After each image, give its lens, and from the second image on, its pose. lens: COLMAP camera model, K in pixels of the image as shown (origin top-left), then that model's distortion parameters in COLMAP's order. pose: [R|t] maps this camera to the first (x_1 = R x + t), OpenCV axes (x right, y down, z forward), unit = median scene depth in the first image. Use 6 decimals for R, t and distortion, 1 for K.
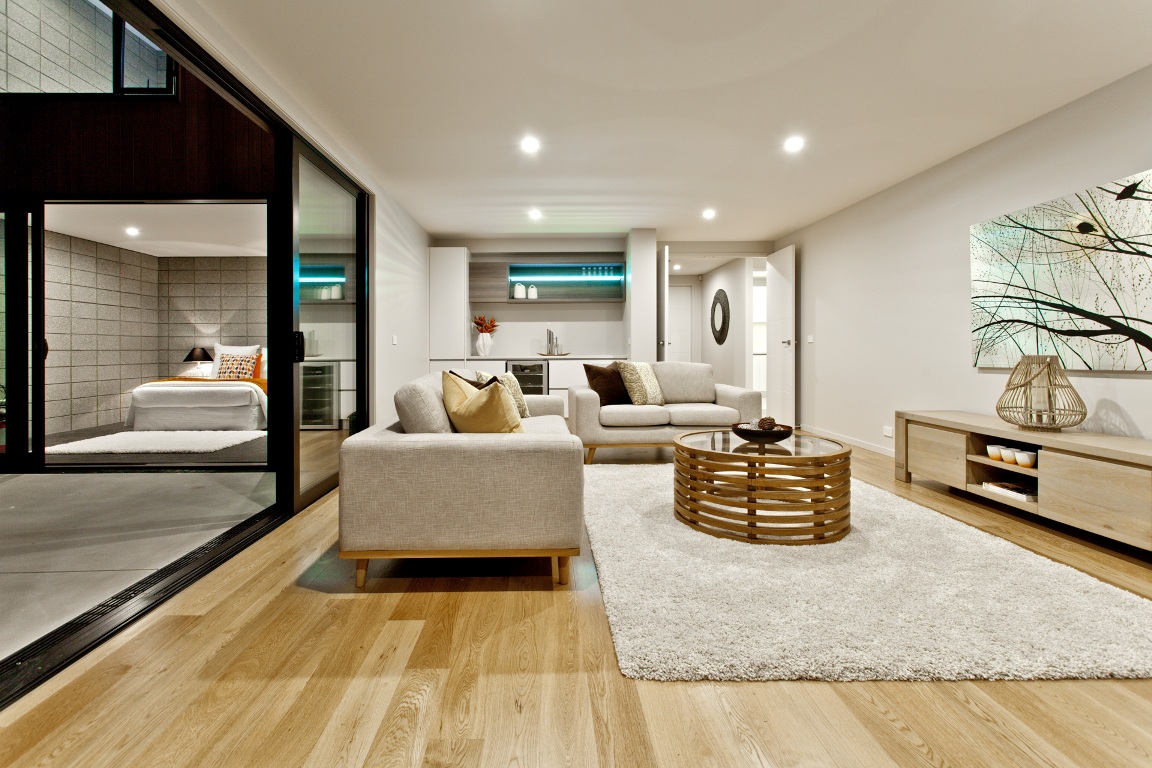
lens RADIAL K [[559.2, 0, 575.2], [0, 559.2, 356.1], [0, 0, 1]] dist [-0.000044, -0.000030]
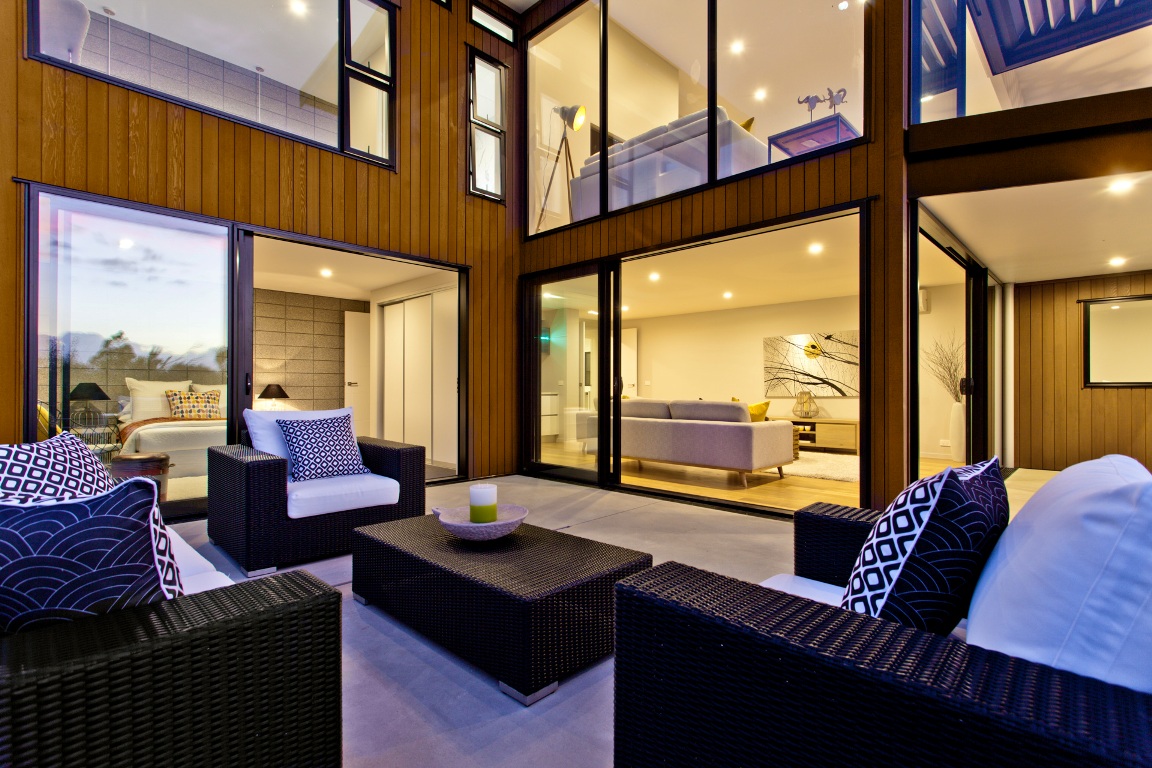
lens RADIAL K [[546.4, 0, 556.7], [0, 546.4, 385.4], [0, 0, 1]] dist [0.002823, 0.000273]
pose [[0.732001, 0.001473, 0.681302, -1.936589], [0.001096, 0.999994, -0.003340, -0.023926], [-0.681303, 0.003191, 0.731995, -0.149067]]
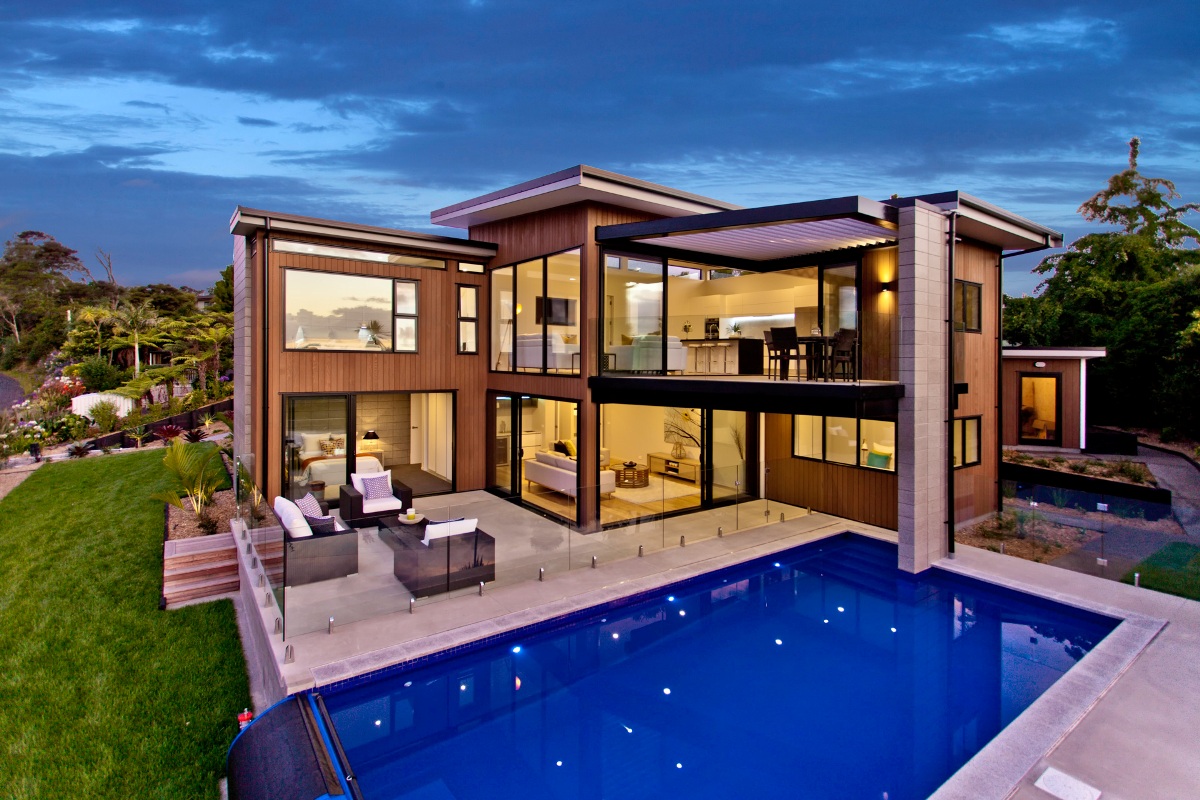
lens RADIAL K [[582.5, 0, 599.2], [0, 582.5, 371.0], [0, 0, 1]] dist [-0.000044, -0.000030]
pose [[0.823261, -0.002674, 0.567656, -2.381665], [-0.019390, 0.999273, 0.032830, -0.720396], [-0.567331, -0.038035, 0.822611, -2.505762]]
